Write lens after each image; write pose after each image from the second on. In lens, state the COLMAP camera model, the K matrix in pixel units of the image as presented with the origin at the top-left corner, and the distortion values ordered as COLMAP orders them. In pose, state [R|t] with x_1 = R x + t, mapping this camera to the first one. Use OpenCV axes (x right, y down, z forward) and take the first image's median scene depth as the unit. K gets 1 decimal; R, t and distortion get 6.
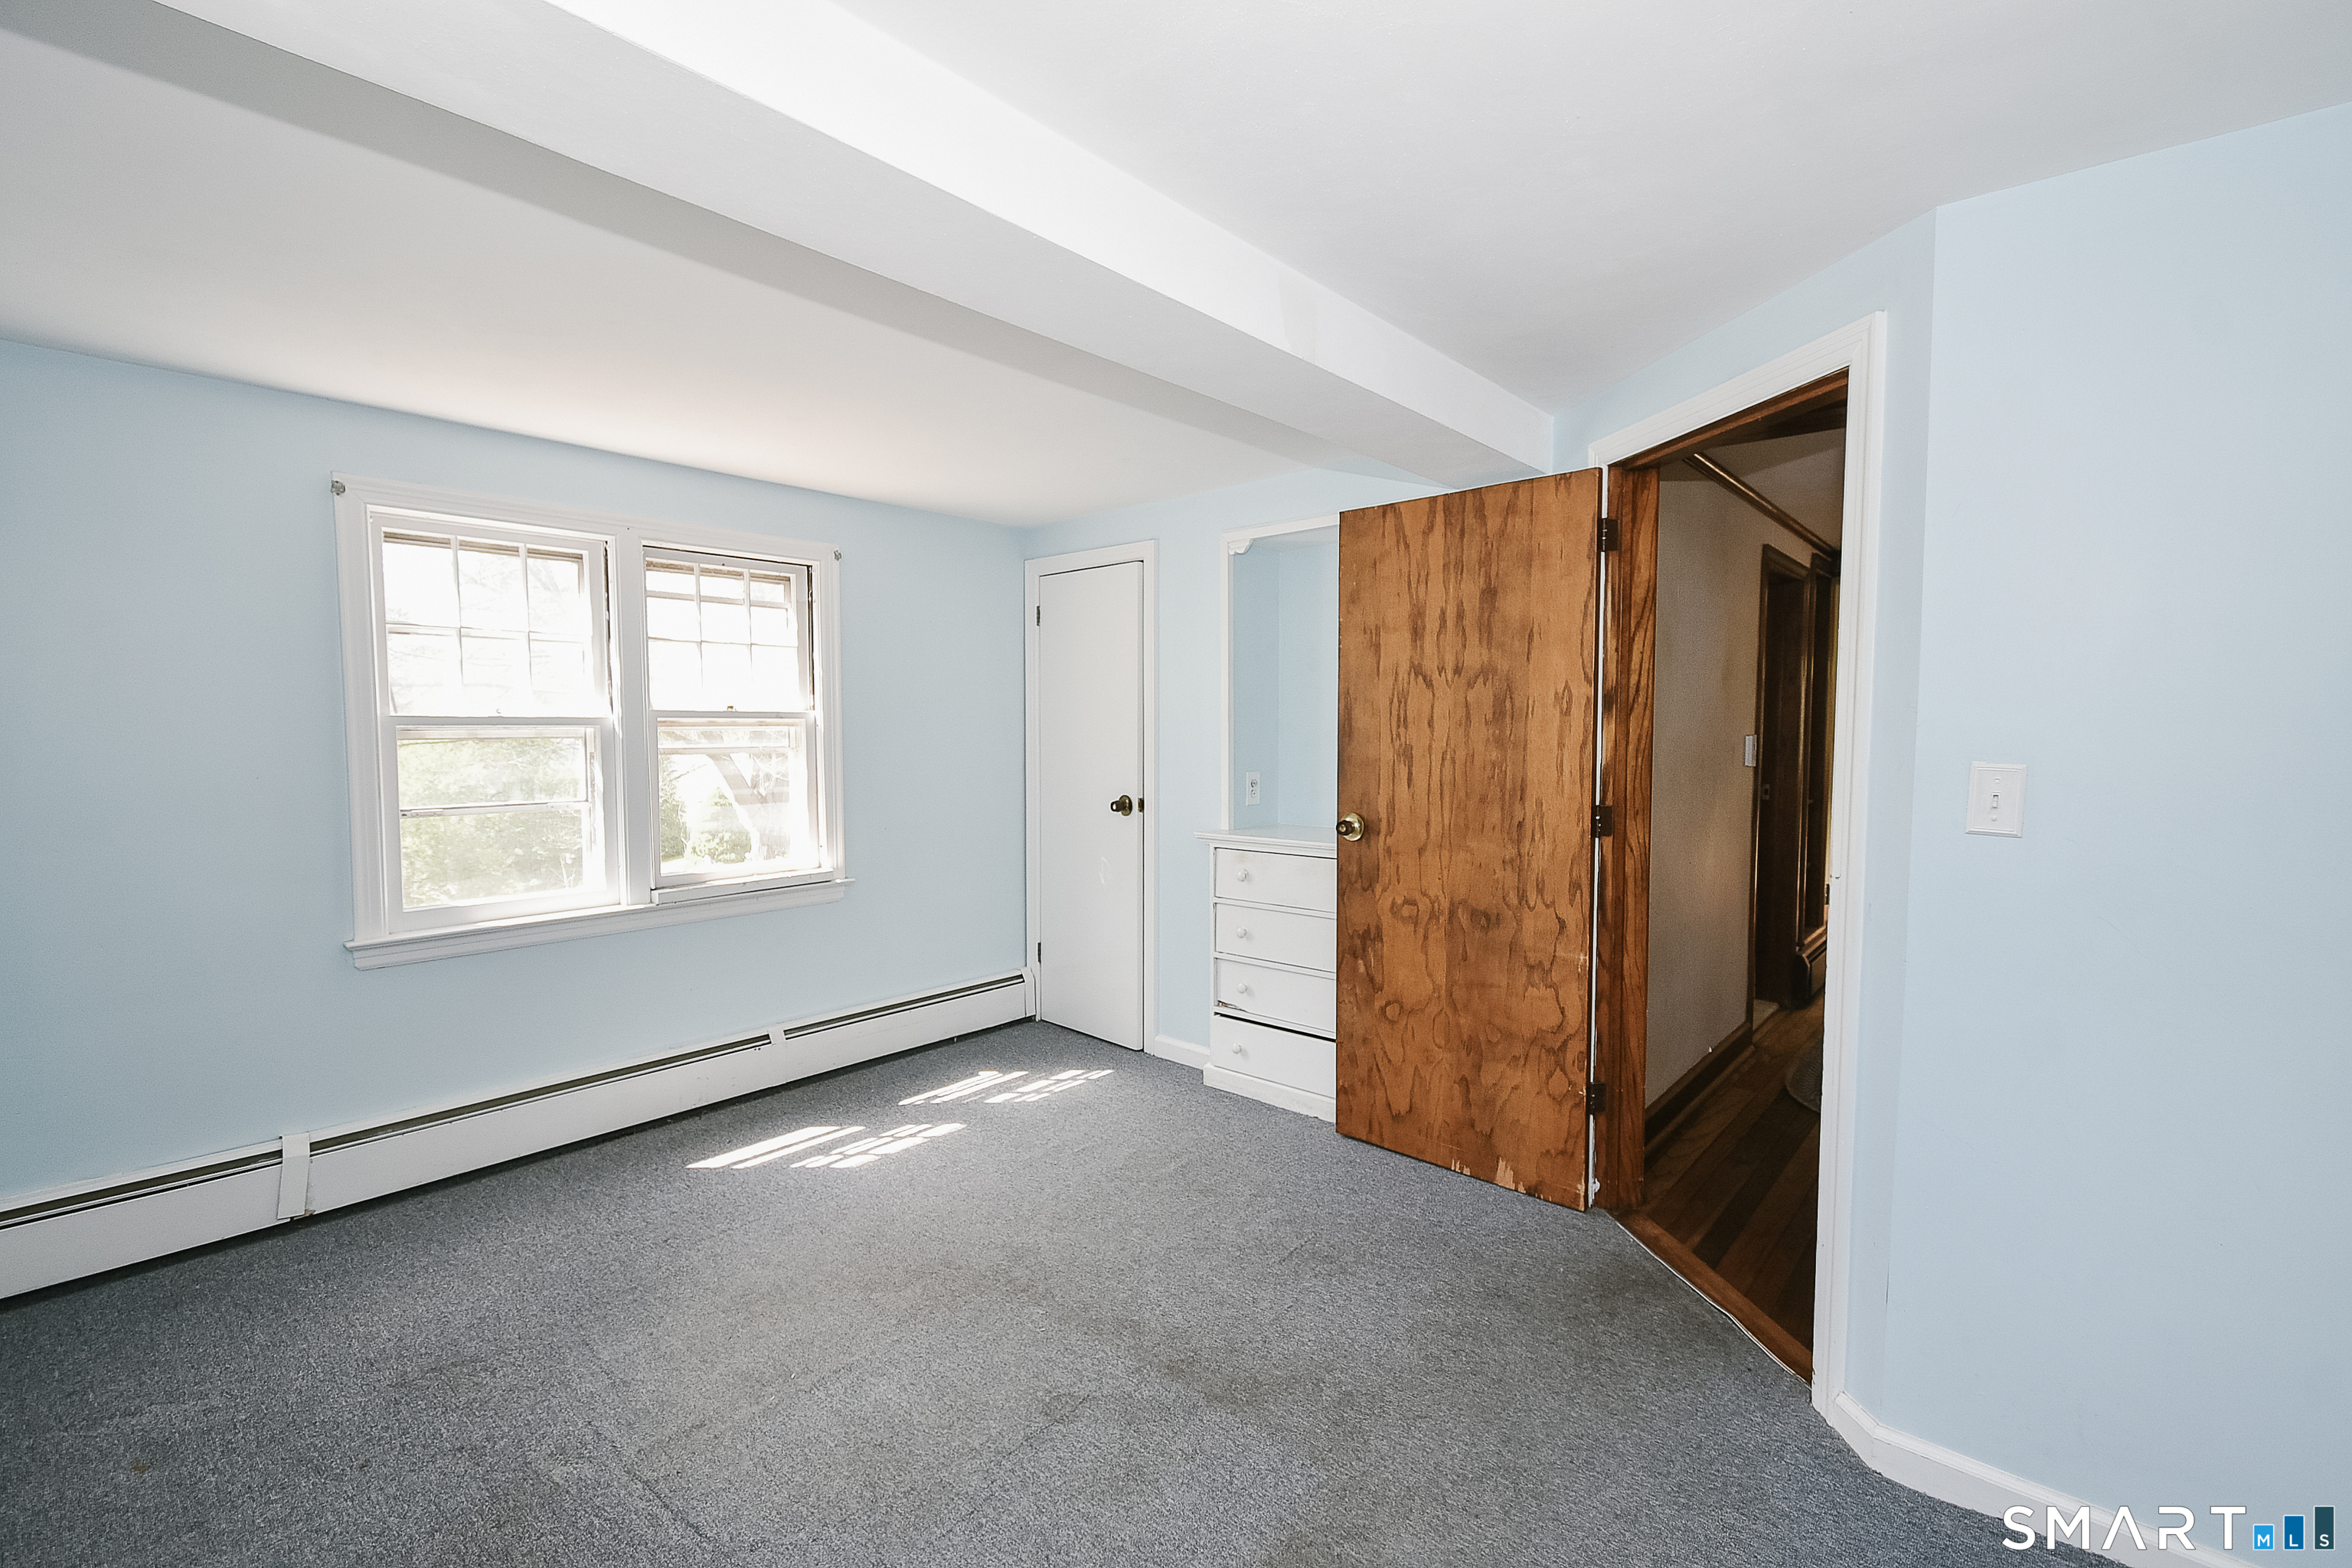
lens RADIAL K [[1025.9, 0, 1165.3], [0, 1025.9, 785.5], [0, 0, 1]] dist [-0.012218, -0.000442]
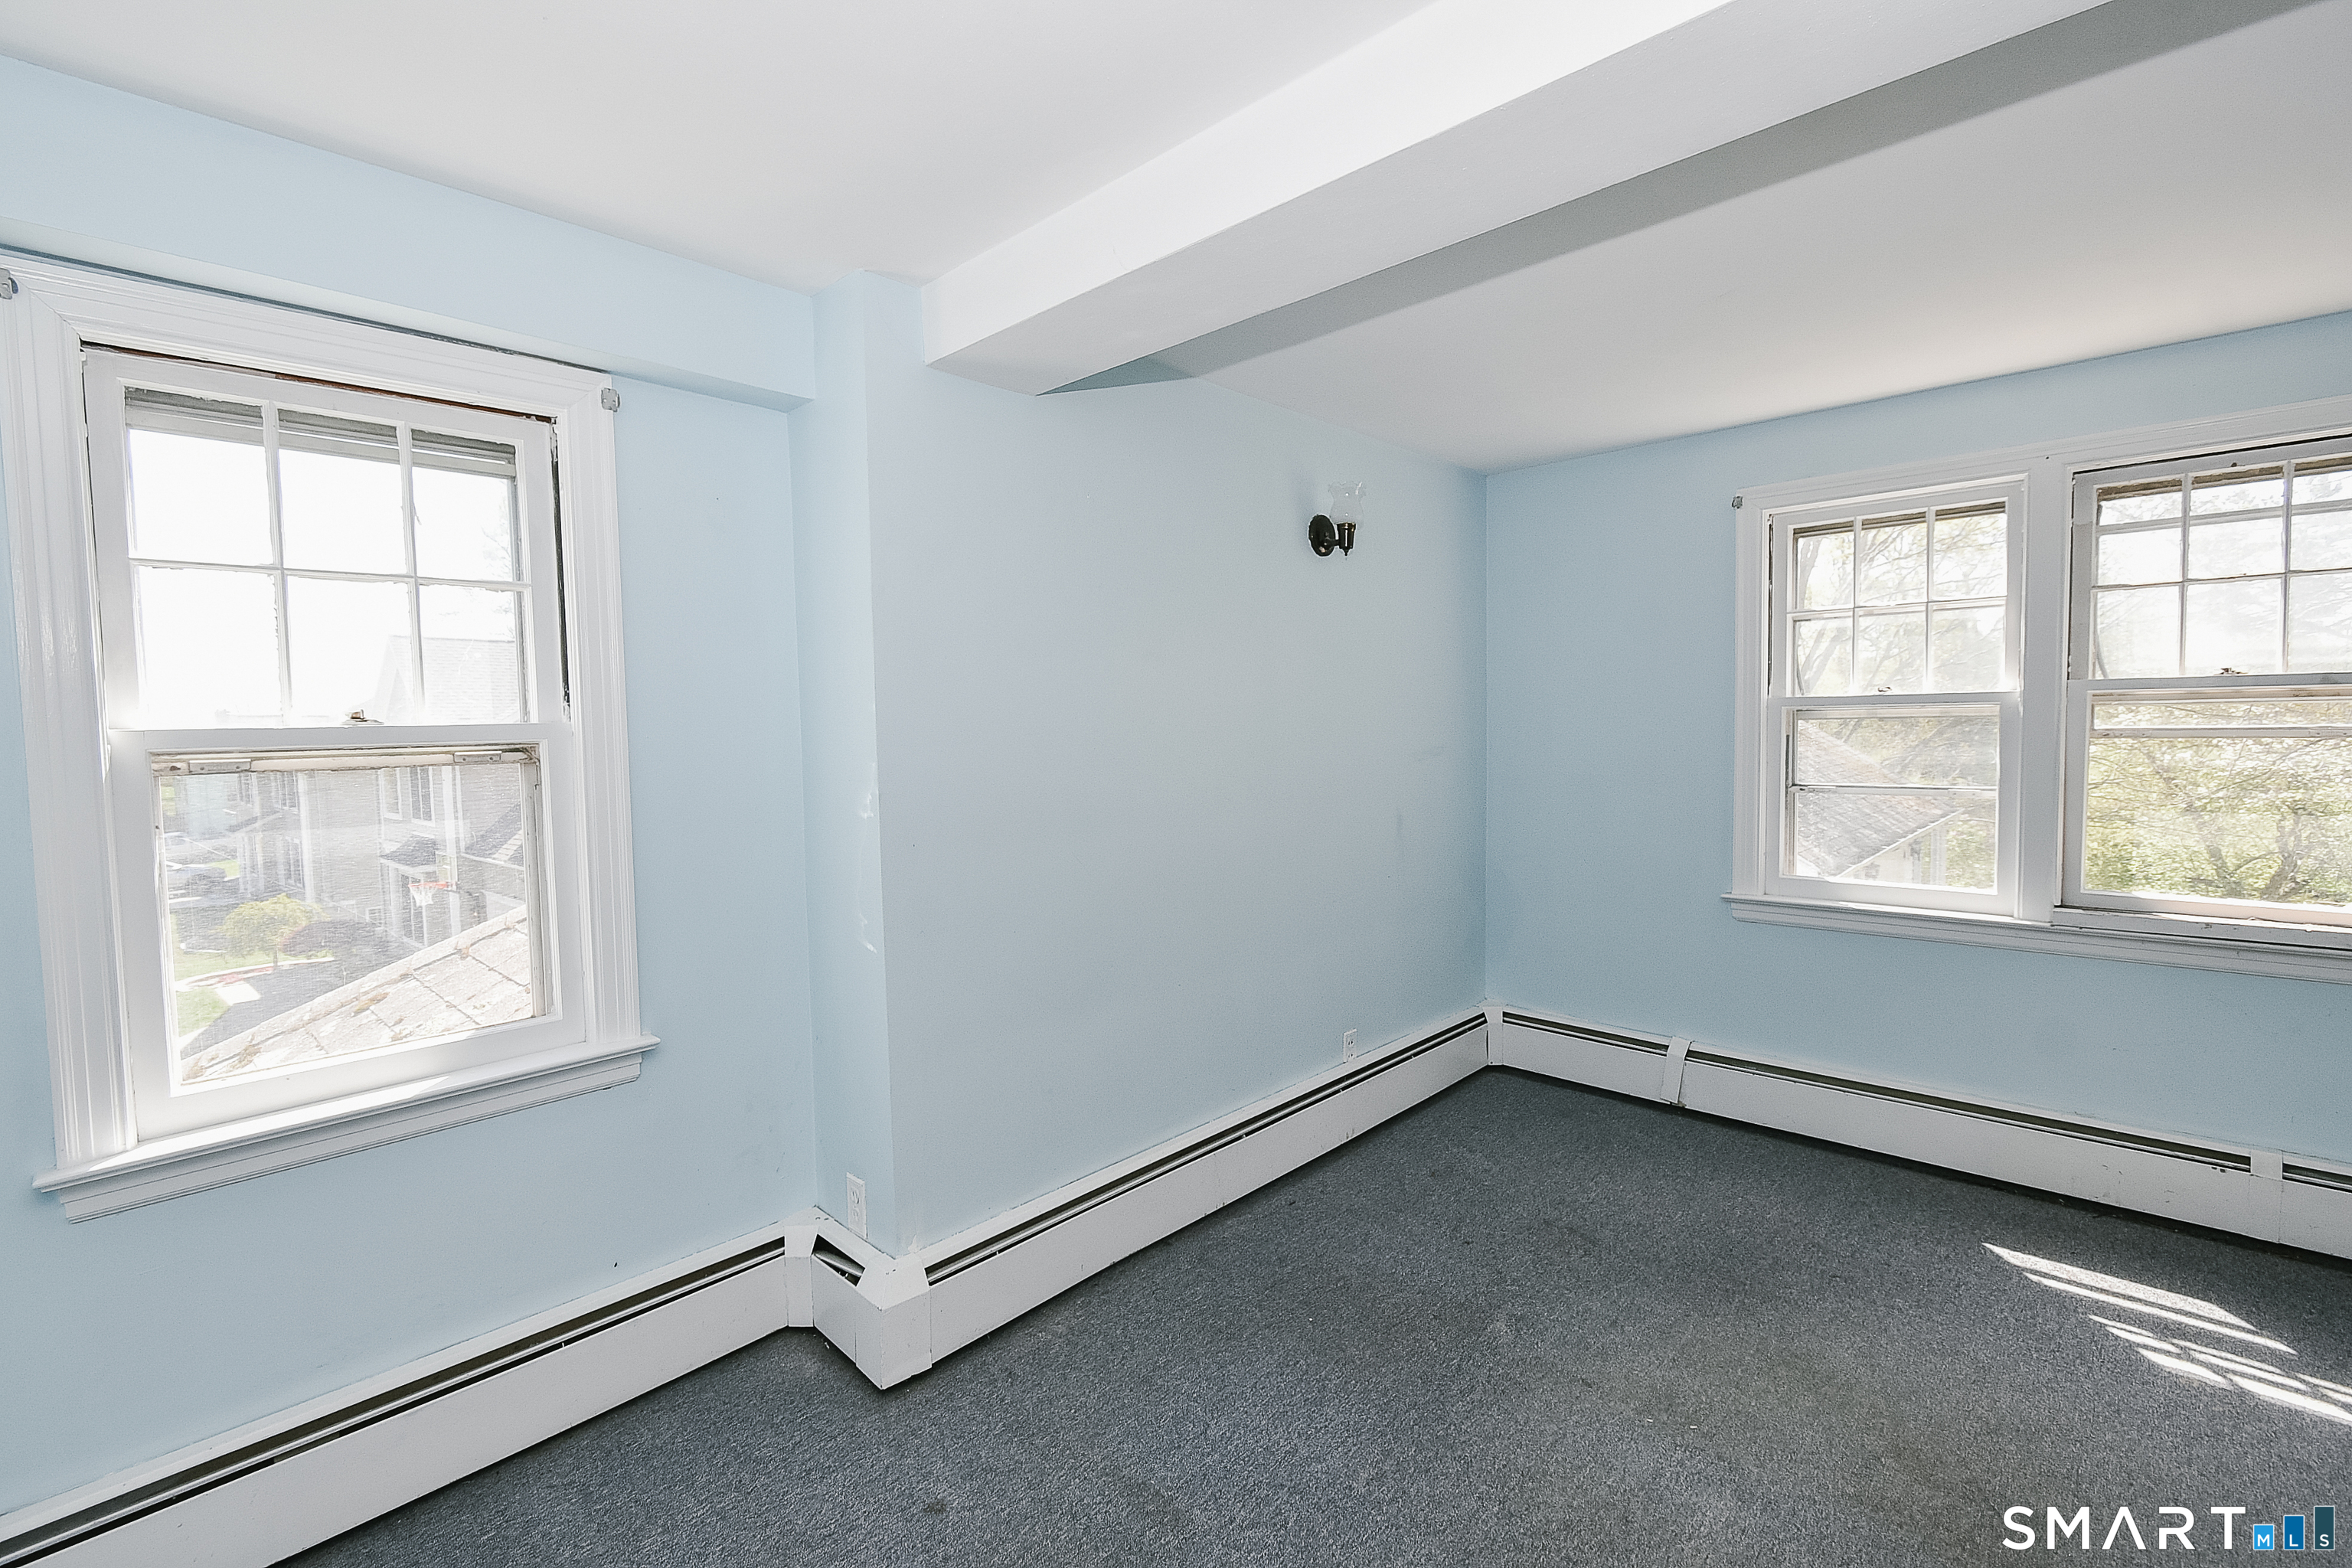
lens RADIAL K [[1025.9, 0, 1165.3], [0, 1025.9, 785.5], [0, 0, 1]] dist [-0.012218, -0.000442]
pose [[-0.065826, 0.064291, -0.995758, 0.357840], [-0.035493, 0.997140, 0.066726, -0.022504], [0.997200, 0.039735, -0.063356, 0.384132]]
